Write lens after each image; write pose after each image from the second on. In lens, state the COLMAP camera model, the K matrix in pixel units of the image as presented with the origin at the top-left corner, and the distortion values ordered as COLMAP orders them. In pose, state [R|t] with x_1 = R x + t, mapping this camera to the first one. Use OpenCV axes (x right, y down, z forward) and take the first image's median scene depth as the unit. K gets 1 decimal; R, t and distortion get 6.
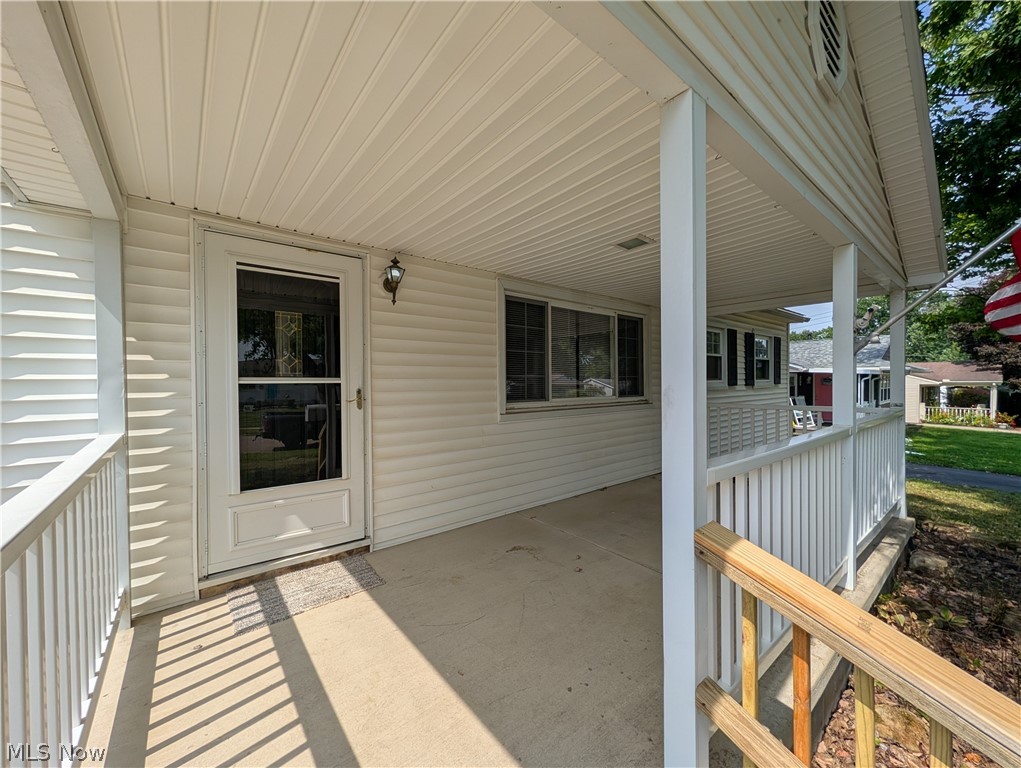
lens RADIAL K [[391.5, 0, 513.7], [0, 391.5, 388.1], [0, 0, 1]] dist [0.001096, -0.000339]
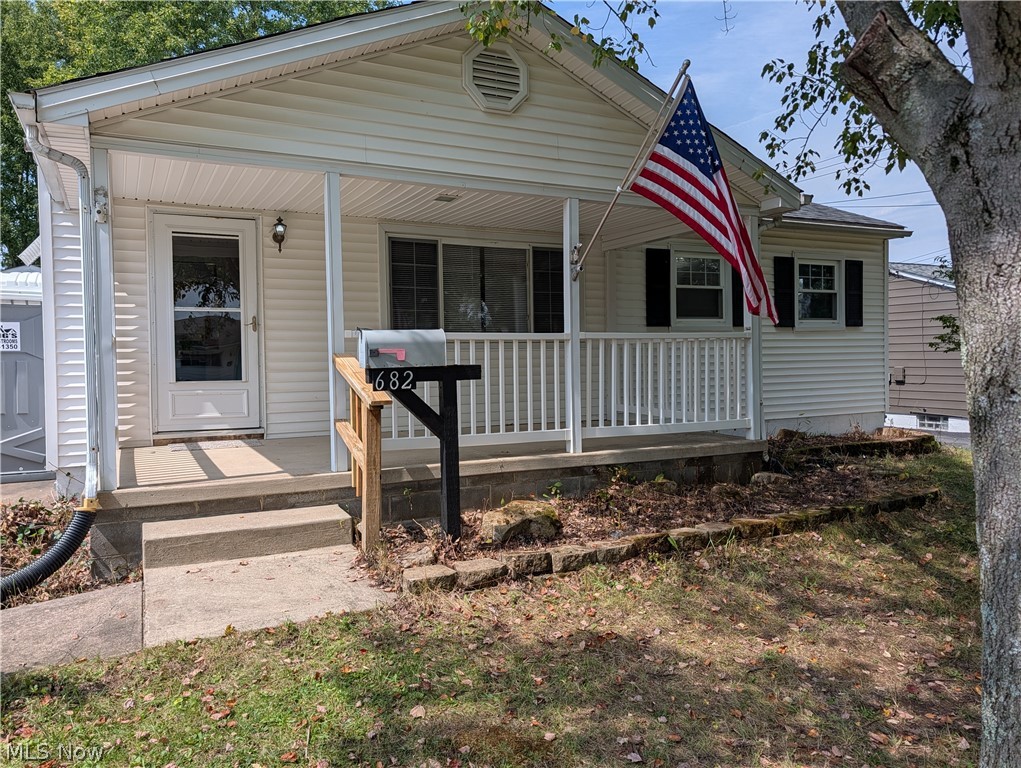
lens RADIAL K [[731.5, 0, 507.0], [0, 731.5, 381.3], [0, 0, 1]] dist [0.013786, -0.002927]
pose [[0.973032, 0.001582, -0.230665, 1.039519], [0.002260, 0.999863, 0.016391, 0.186195], [0.230659, -0.016470, 0.972895, -1.267234]]
